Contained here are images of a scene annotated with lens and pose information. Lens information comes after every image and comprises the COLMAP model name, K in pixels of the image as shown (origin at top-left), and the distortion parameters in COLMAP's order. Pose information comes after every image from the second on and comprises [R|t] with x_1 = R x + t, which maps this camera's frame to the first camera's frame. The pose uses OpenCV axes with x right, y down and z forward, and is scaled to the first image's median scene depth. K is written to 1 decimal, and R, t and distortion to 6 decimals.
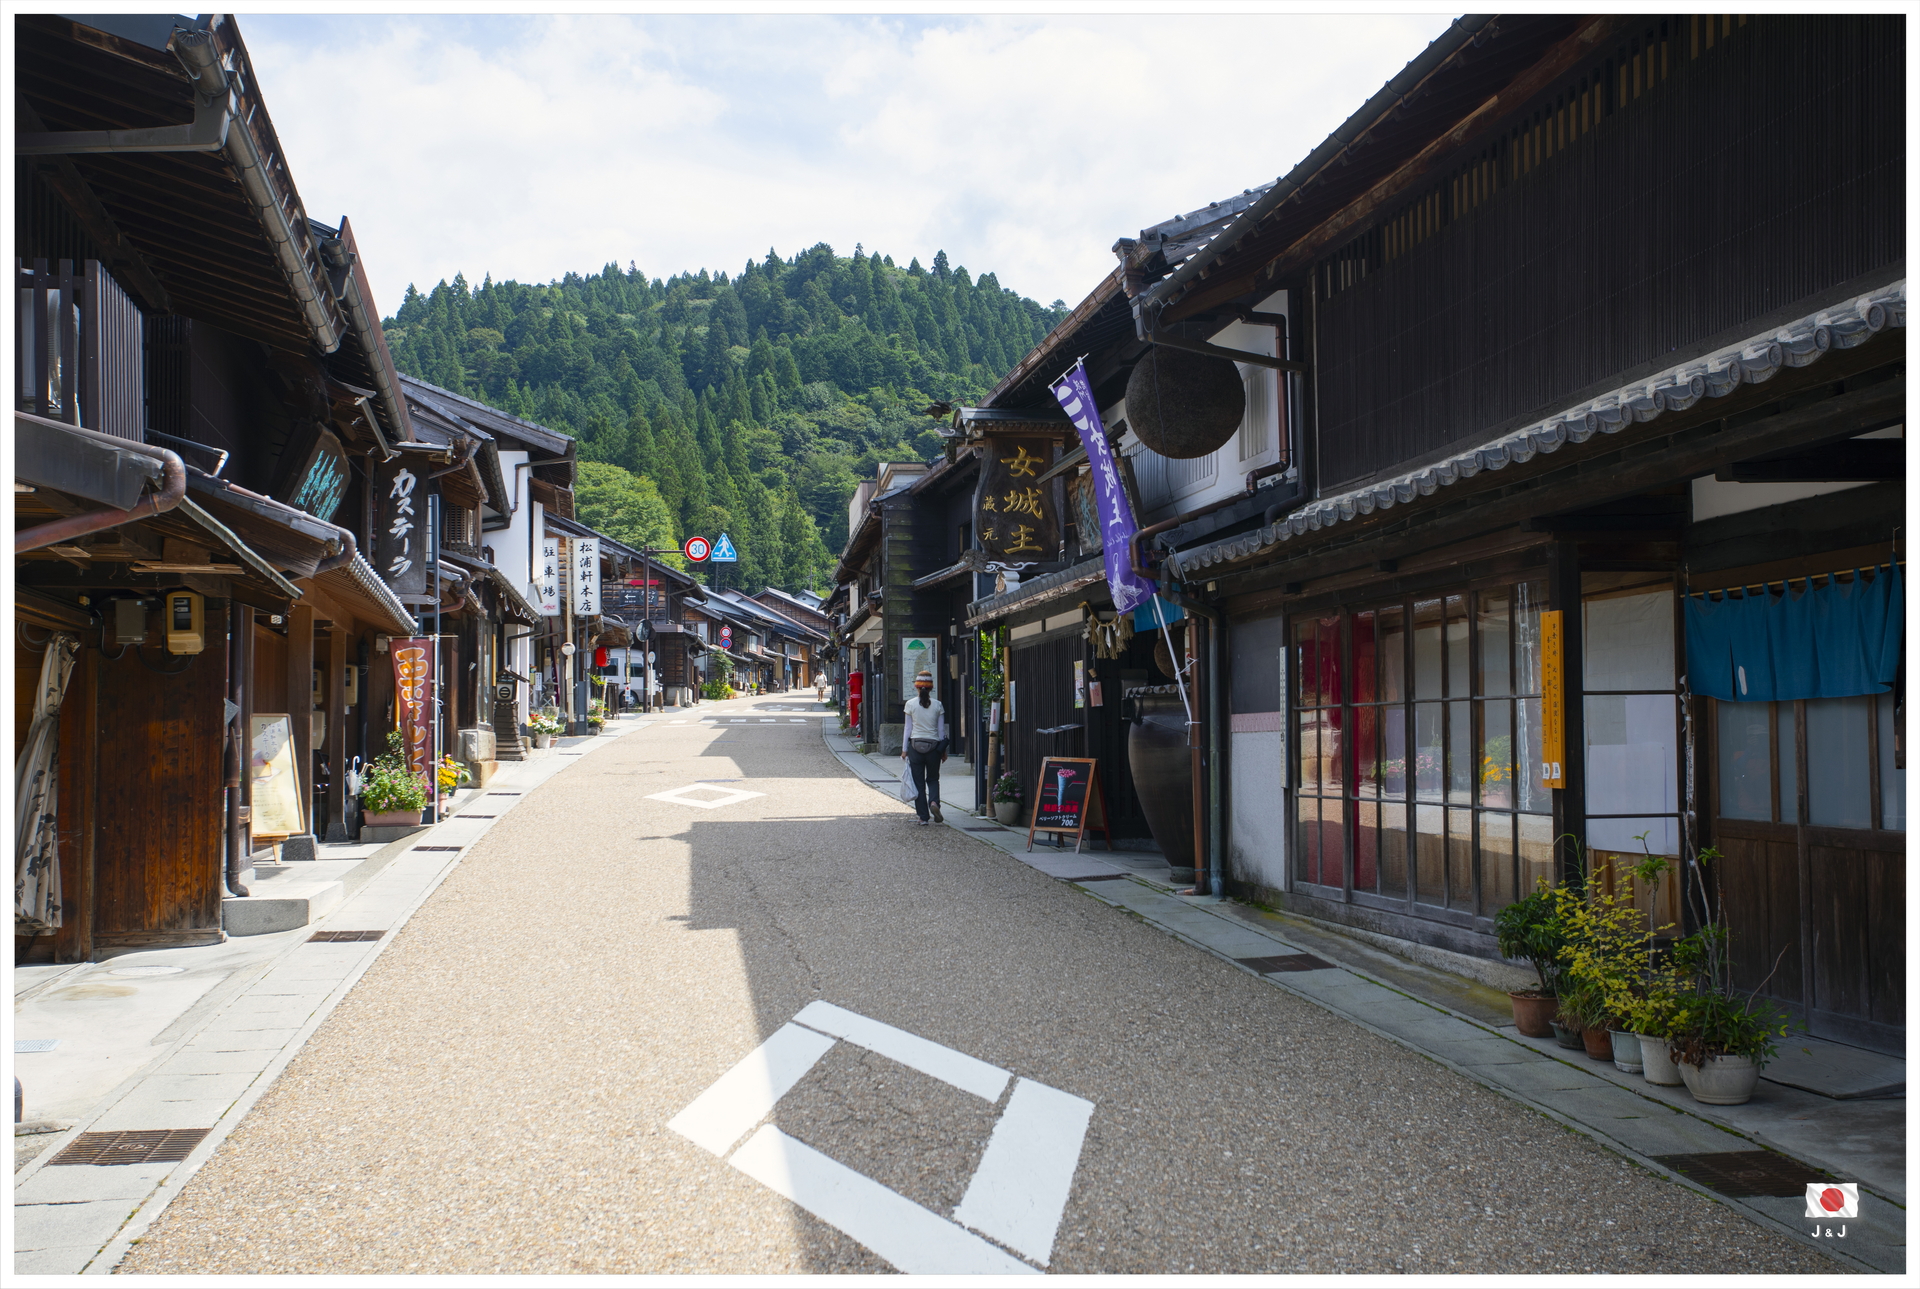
lens RADIAL K [[2146.5, 0, 968.7], [0, 2146.5, 639.7], [0, 0, 1]] dist [0.046017, 0.000000]
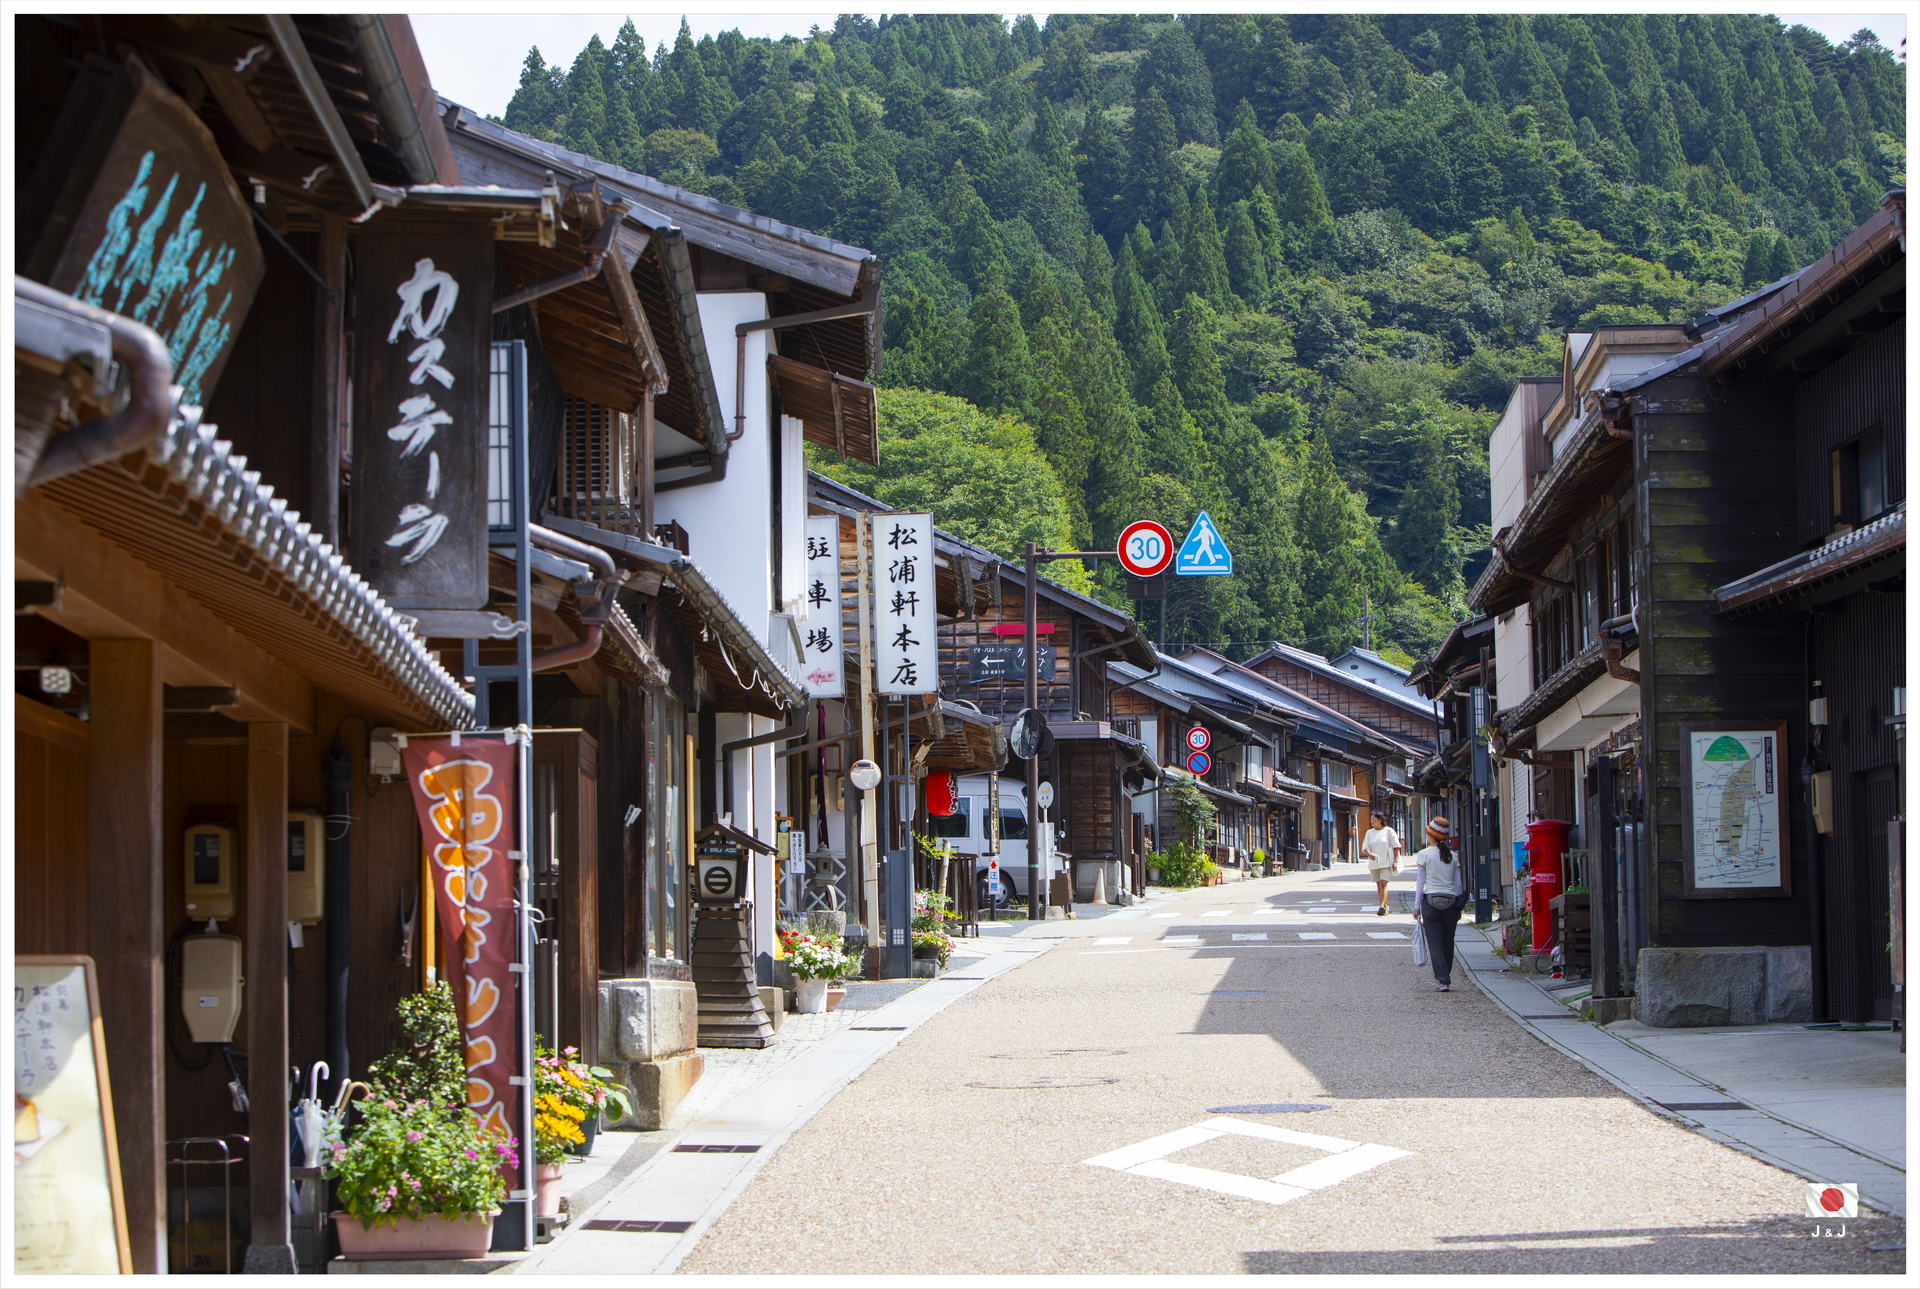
lens RADIAL K [[4310.8, 0, 958.0], [0, 4310.8, 643.7], [0, 0, 1]] dist [-0.090209, 0.000000]
pose [[0.987242, -0.019317, -0.158052, -0.024520], [0.014980, 0.999479, -0.028585, 0.002237], [0.158521, 0.025853, 0.987017, 0.119956]]
